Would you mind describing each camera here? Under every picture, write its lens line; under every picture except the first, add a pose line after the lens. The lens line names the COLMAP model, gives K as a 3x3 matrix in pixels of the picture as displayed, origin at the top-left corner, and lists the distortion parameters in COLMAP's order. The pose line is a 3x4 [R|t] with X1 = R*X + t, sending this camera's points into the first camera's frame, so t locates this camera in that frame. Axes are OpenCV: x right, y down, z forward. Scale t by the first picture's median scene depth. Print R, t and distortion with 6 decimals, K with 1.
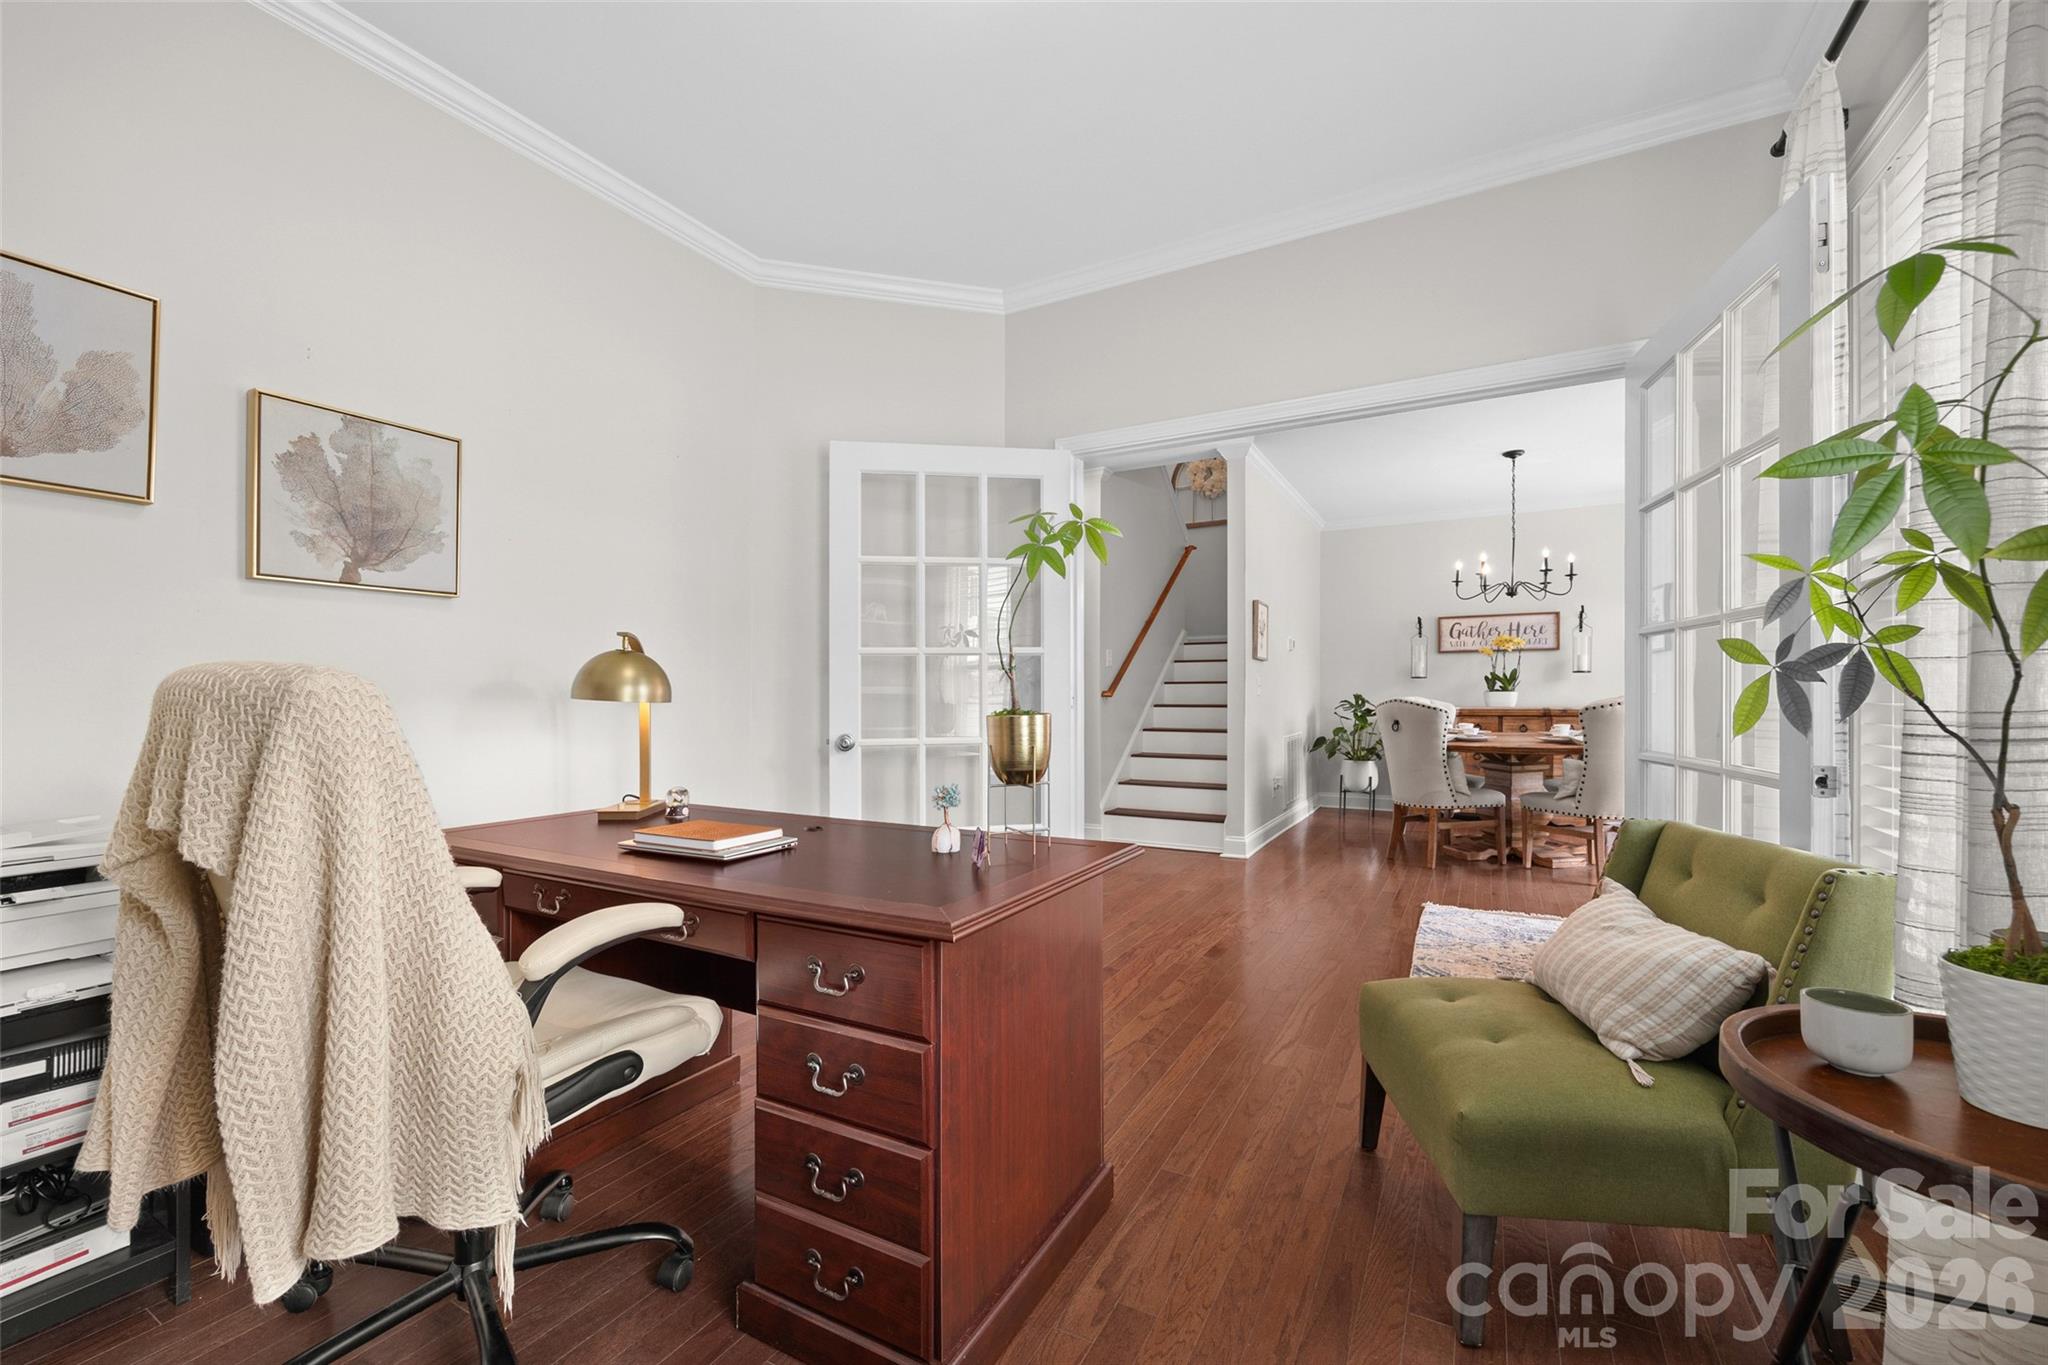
lens RADIAL K [[828.8, 0, 1027.2], [0, 828.8, 690.1], [0, 0, 1]] dist [0.000731, -0.000942]
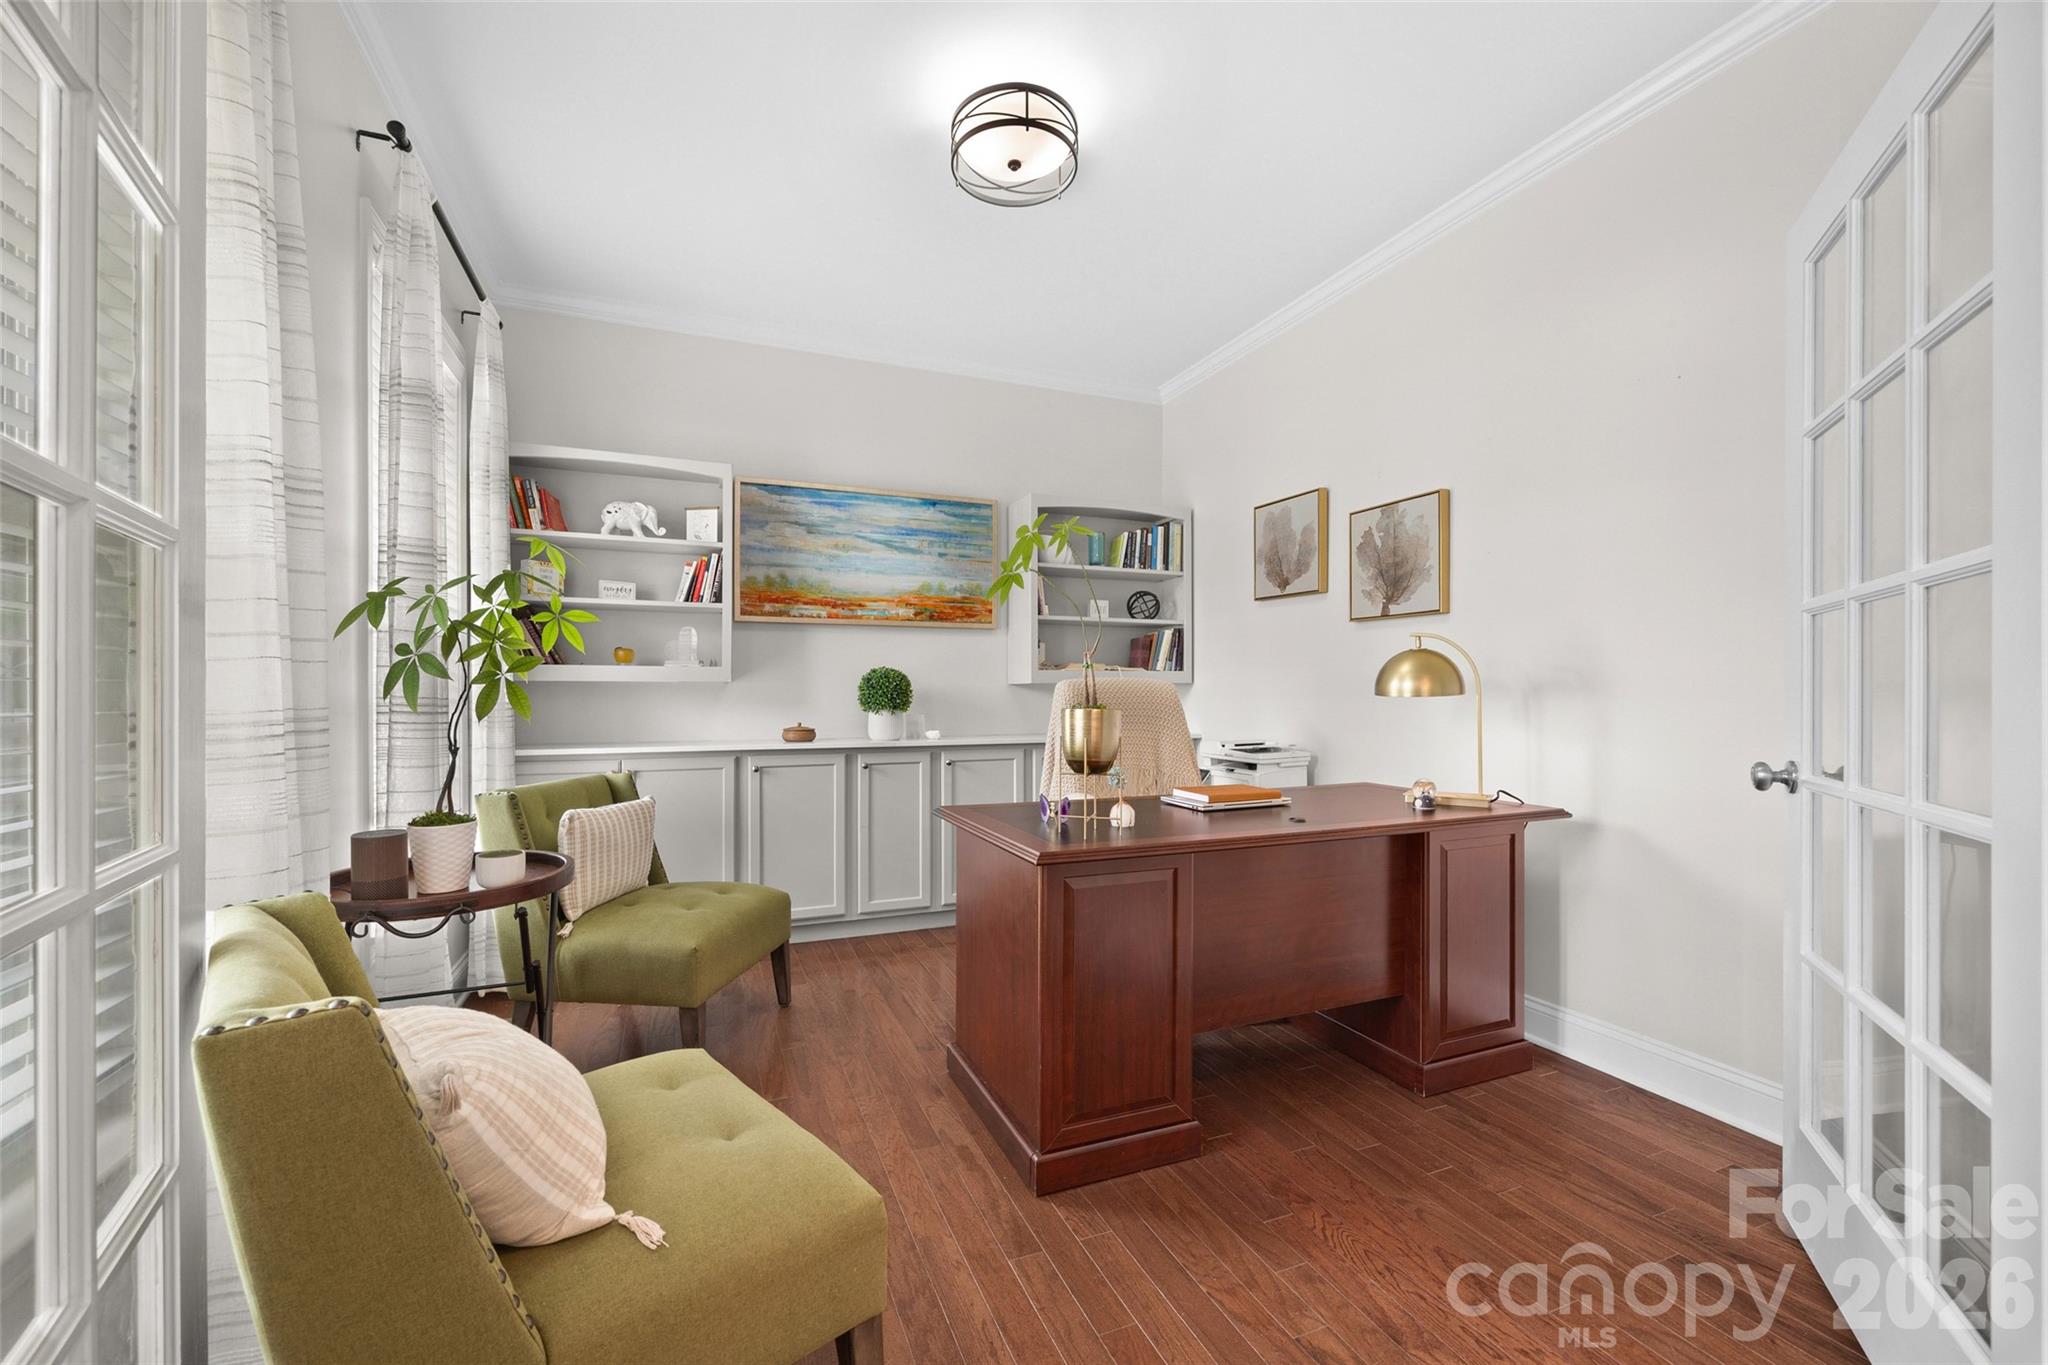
lens RADIAL K [[828.8, 0, 1023.4], [0, 828.8, 688.7], [0, 0, 1]] dist [0.000731, -0.000942]
pose [[-0.631390, 0.004068, -0.775455, 0.267207], [0.008278, 0.999965, -0.001495, 0.000803], [0.775422, -0.007363, -0.631401, 0.488705]]
